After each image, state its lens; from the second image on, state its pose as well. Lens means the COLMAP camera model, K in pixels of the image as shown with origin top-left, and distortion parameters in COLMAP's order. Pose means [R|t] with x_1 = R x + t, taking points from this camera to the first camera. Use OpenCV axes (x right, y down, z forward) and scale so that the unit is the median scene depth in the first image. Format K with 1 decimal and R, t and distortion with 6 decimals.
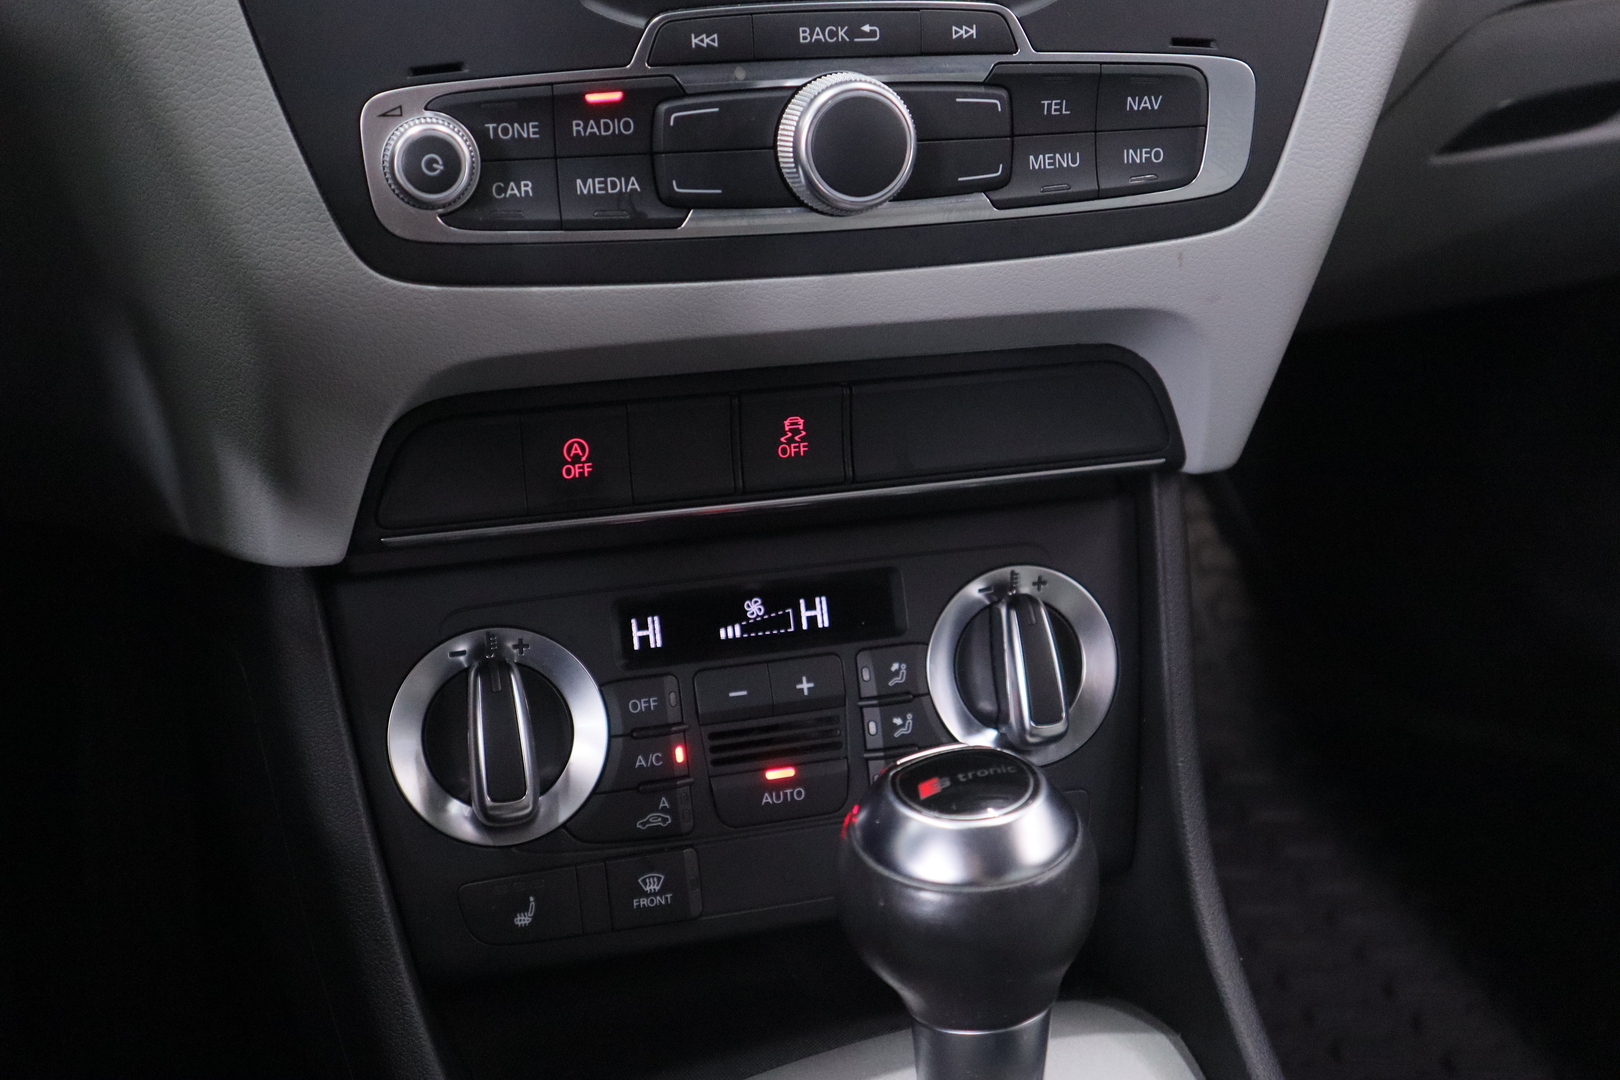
lens RADIAL K [[1766.1, 0, 799.5], [0, 1766.1, 537.4], [0, 0, 1]] dist [0.008486, 0.000000]
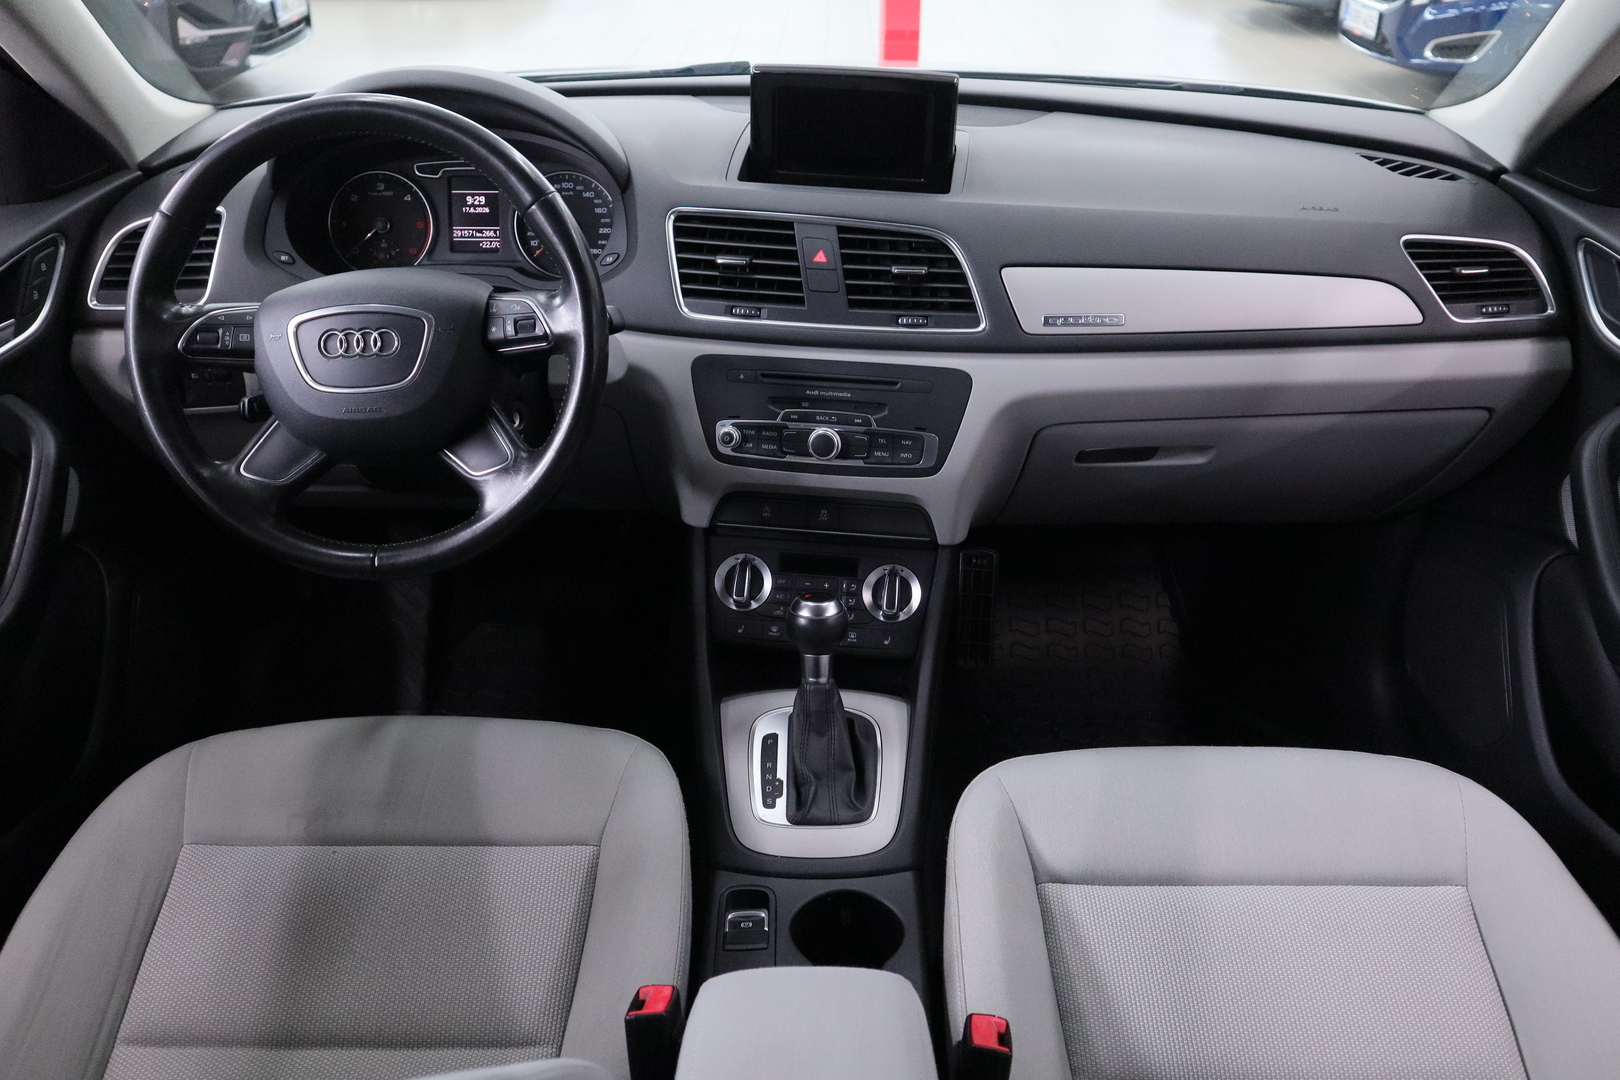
lens RADIAL K [[1273.8, 0, 802.7], [0, 1273.8, 536.1], [0, 0, 1]] dist [0.005305, -0.004687]
pose [[0.916891, 0.154461, -0.368040, 0.940083], [-0.179002, 0.983286, -0.033273, 0.084000], [0.356749, 0.096387, 0.929215, -1.504572]]
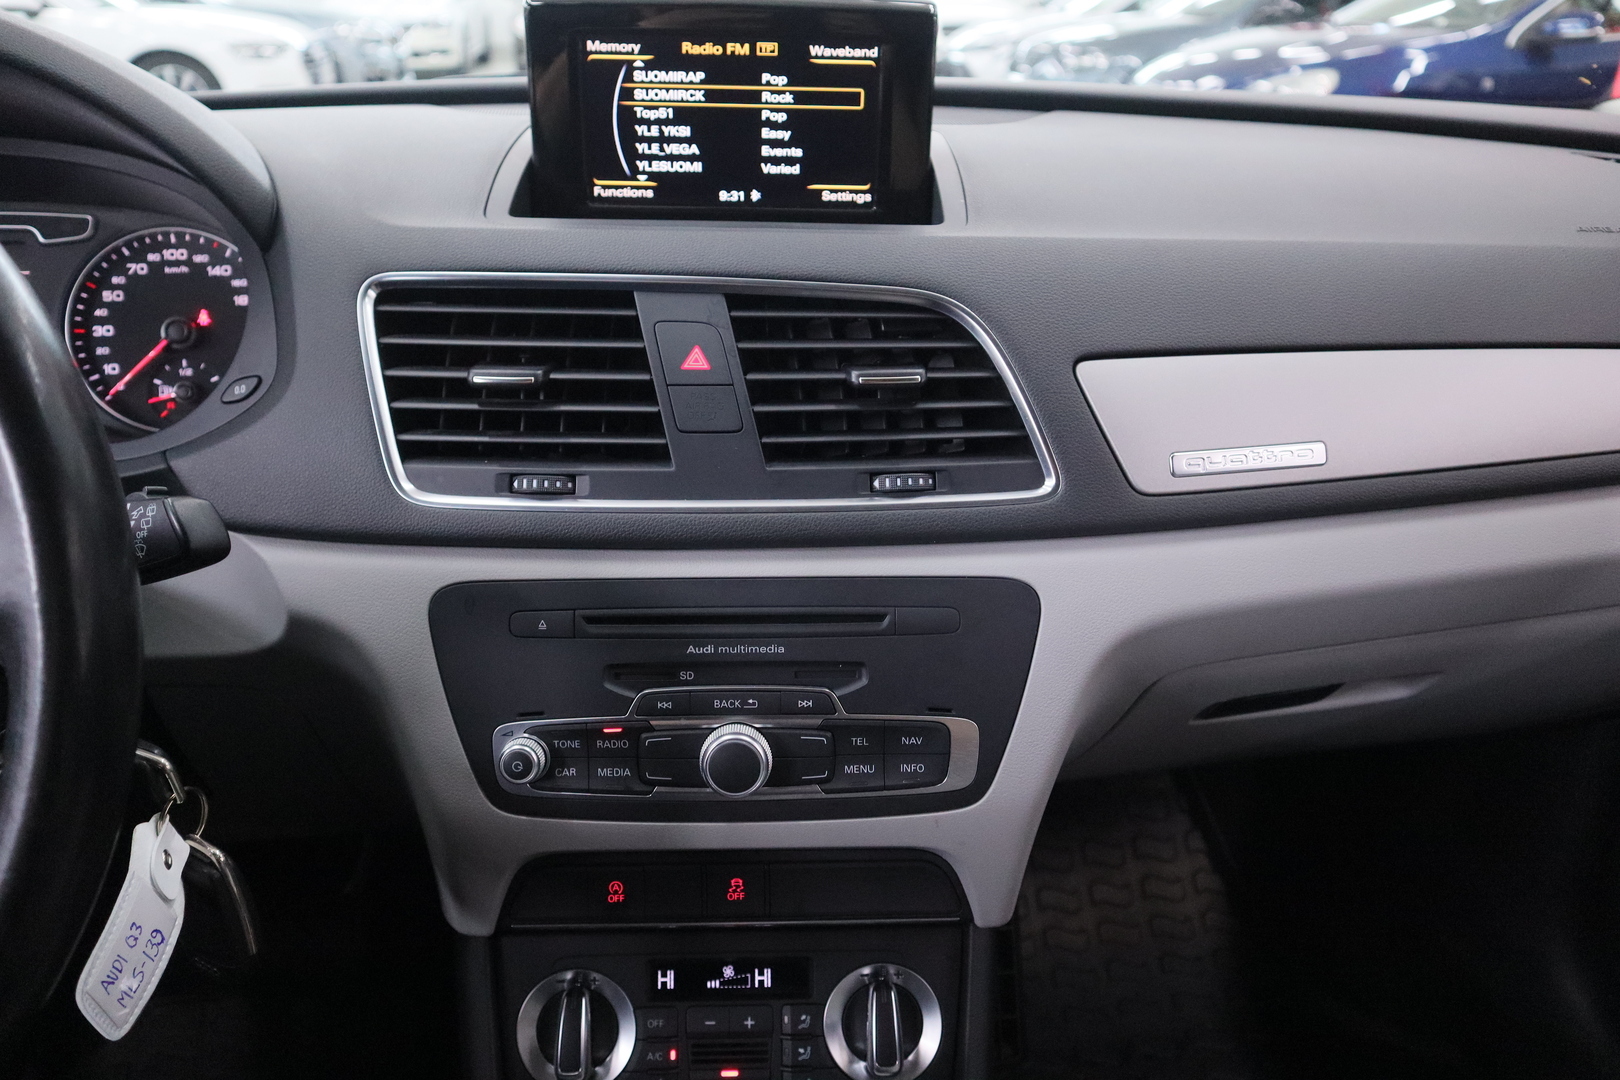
lens RADIAL K [[1207.9, 0, 800.6], [0, 1207.9, 540.4], [0, 0, 1]] dist [-0.002256, -0.003506]
pose [[0.968703, 0.053031, -0.242493, 0.333711], [-0.090009, 0.985468, -0.144052, -0.230989], [0.231330, 0.161370, 0.959399, -0.228483]]
